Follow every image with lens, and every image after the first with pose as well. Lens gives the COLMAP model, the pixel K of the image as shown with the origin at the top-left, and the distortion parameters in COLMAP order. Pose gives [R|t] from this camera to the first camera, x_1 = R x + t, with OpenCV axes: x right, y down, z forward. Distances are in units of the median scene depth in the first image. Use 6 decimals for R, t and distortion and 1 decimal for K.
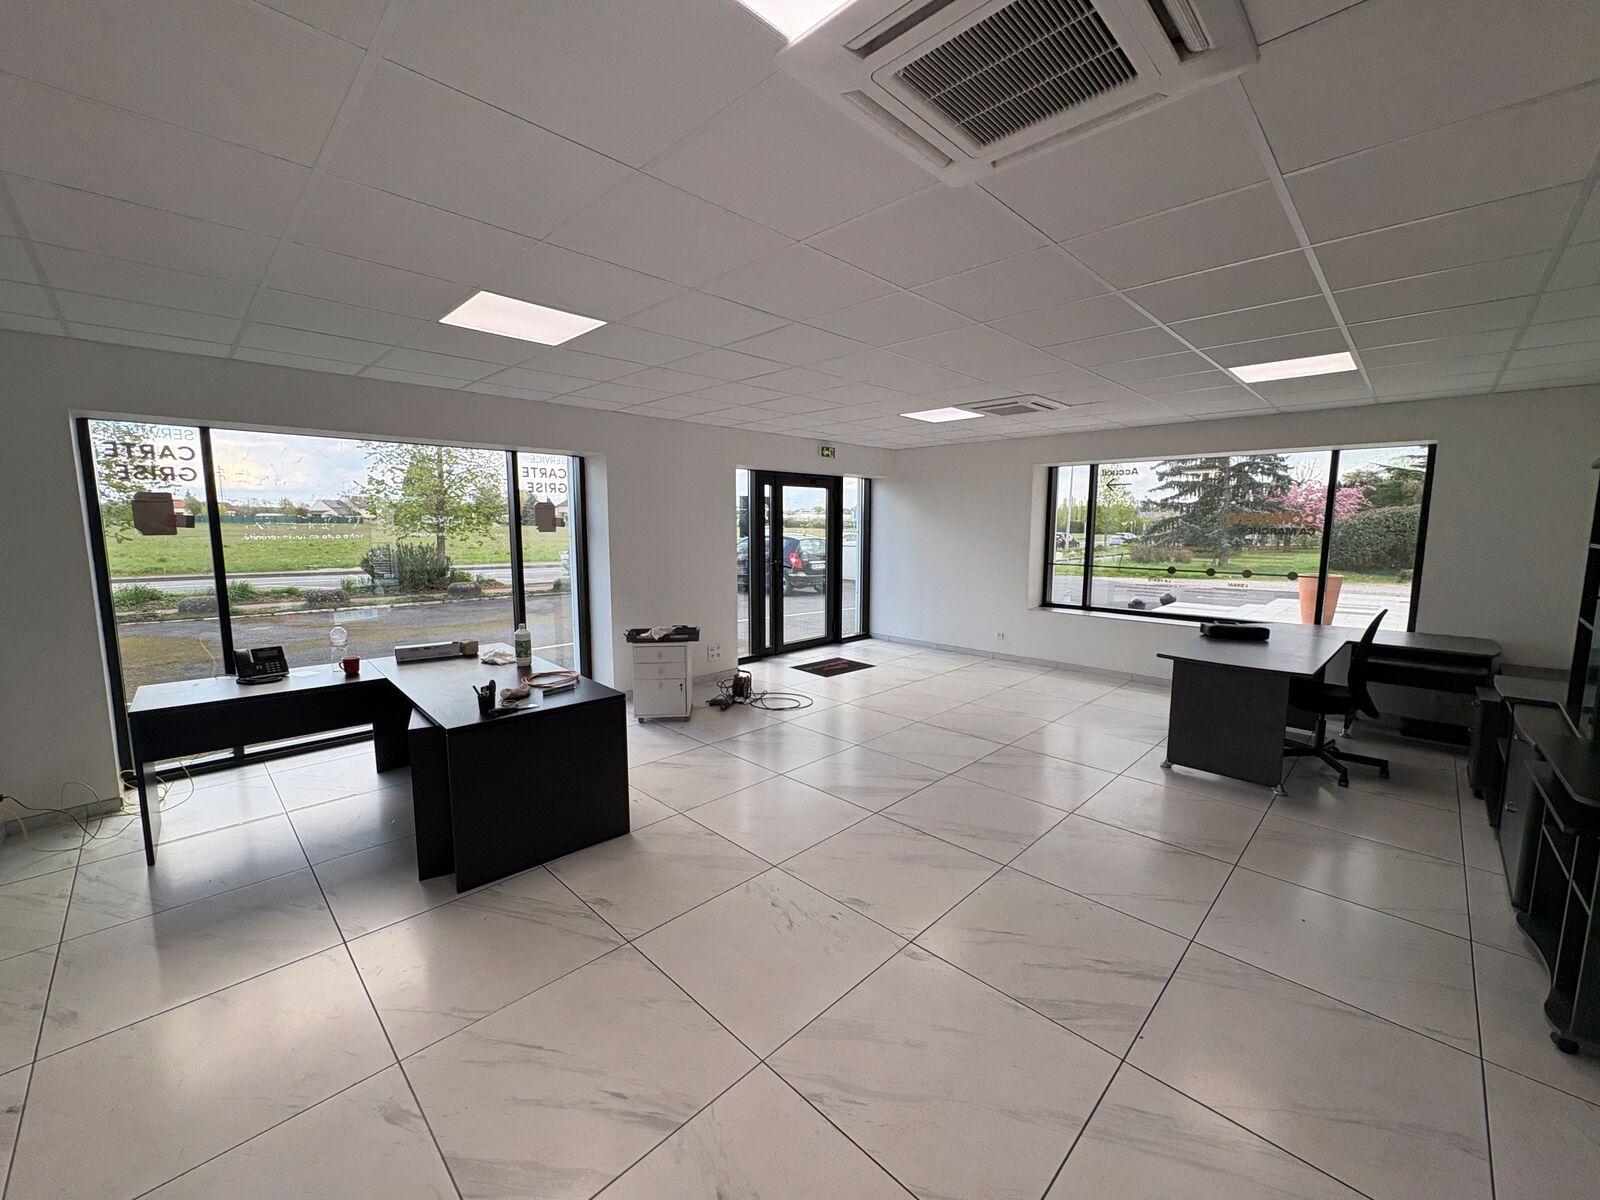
lens RADIAL K [[635.8, 0, 800.7], [0, 635.8, 597.7], [0, 0, 1]] dist [0.000292, 0.000915]
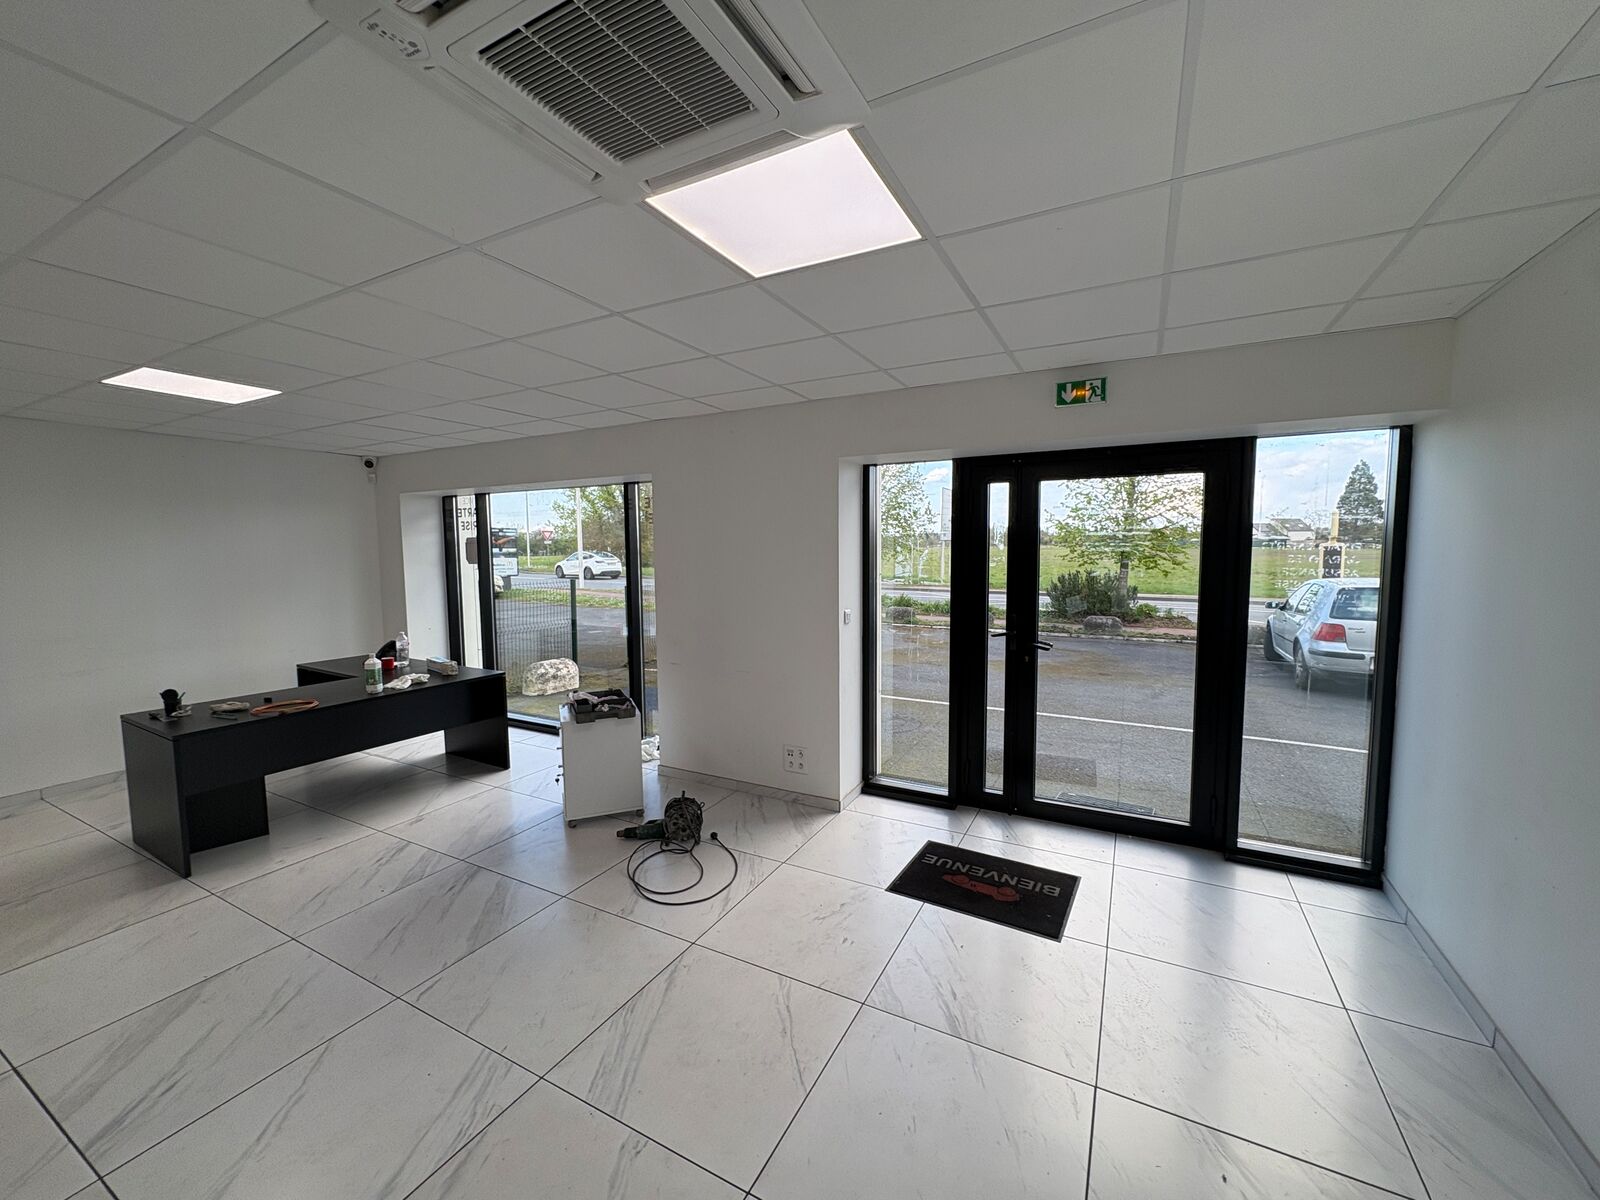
lens RADIAL K [[635.8, 0, 805.4], [0, 635.8, 602.6], [0, 0, 1]] dist [0.000292, 0.000915]
pose [[0.288953, 0.079723, -0.954018, 0.394153], [-0.106829, 0.992988, 0.050623, -0.087890], [0.951364, 0.087290, 0.295444, 0.688911]]
